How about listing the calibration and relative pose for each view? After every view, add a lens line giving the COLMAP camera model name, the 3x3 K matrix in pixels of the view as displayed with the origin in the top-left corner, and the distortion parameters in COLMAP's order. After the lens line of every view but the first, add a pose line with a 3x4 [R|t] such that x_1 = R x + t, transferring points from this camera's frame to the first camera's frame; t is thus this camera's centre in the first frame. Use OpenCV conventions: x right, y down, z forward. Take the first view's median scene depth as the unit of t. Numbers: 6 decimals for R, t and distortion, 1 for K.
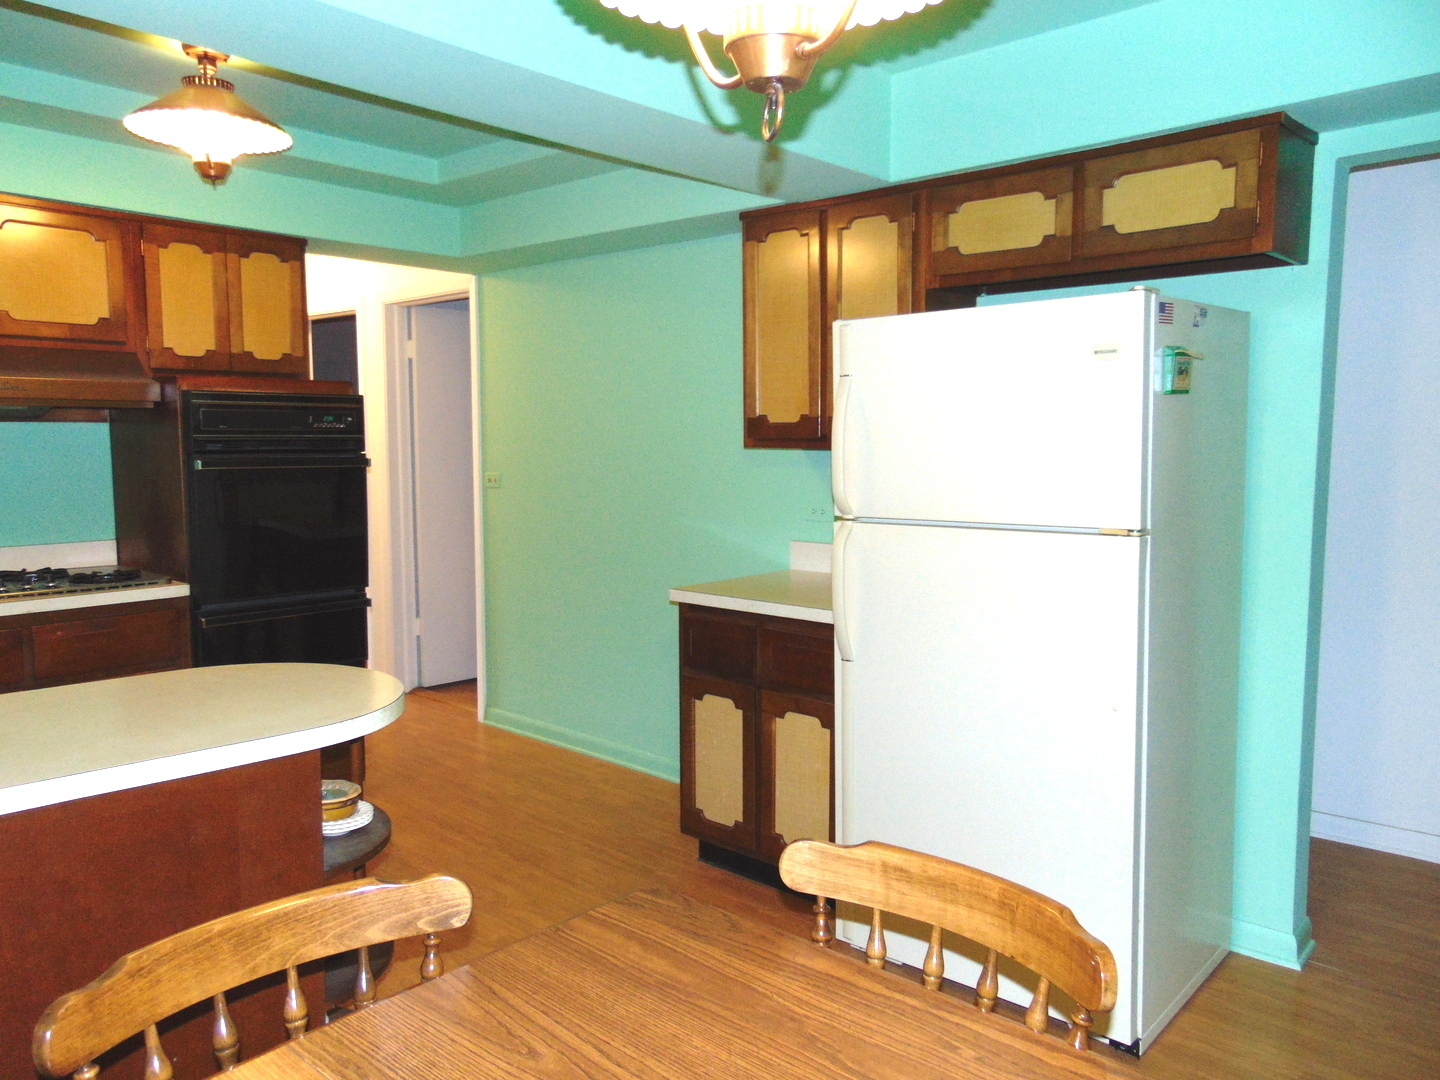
lens RADIAL K [[1083.9, 0, 713.2], [0, 1083.9, 542.4], [0, 0, 1]] dist [-0.044968, 0.094355]
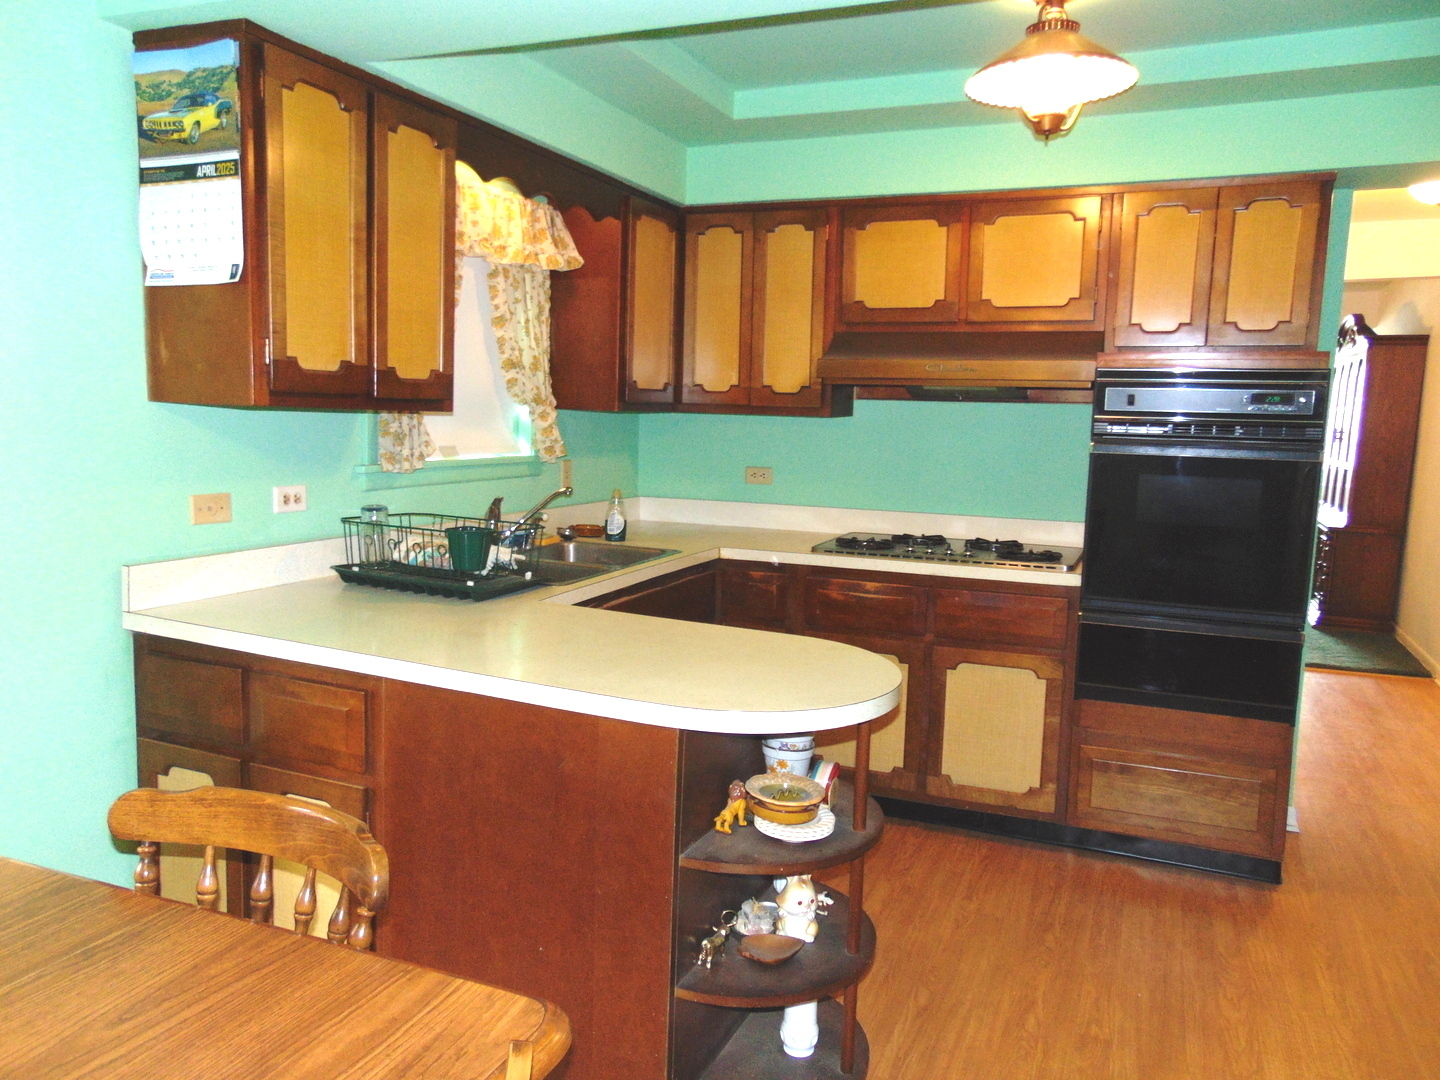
lens RADIAL K [[1083.9, 0, 713.2], [0, 1083.9, 542.4], [0, 0, 1]] dist [-0.044968, 0.094355]
pose [[0.317426, 0.123557, -0.940199, 0.350873], [-0.116432, 0.989052, 0.090667, -0.043760], [0.941108, 0.080690, 0.328337, 0.459614]]
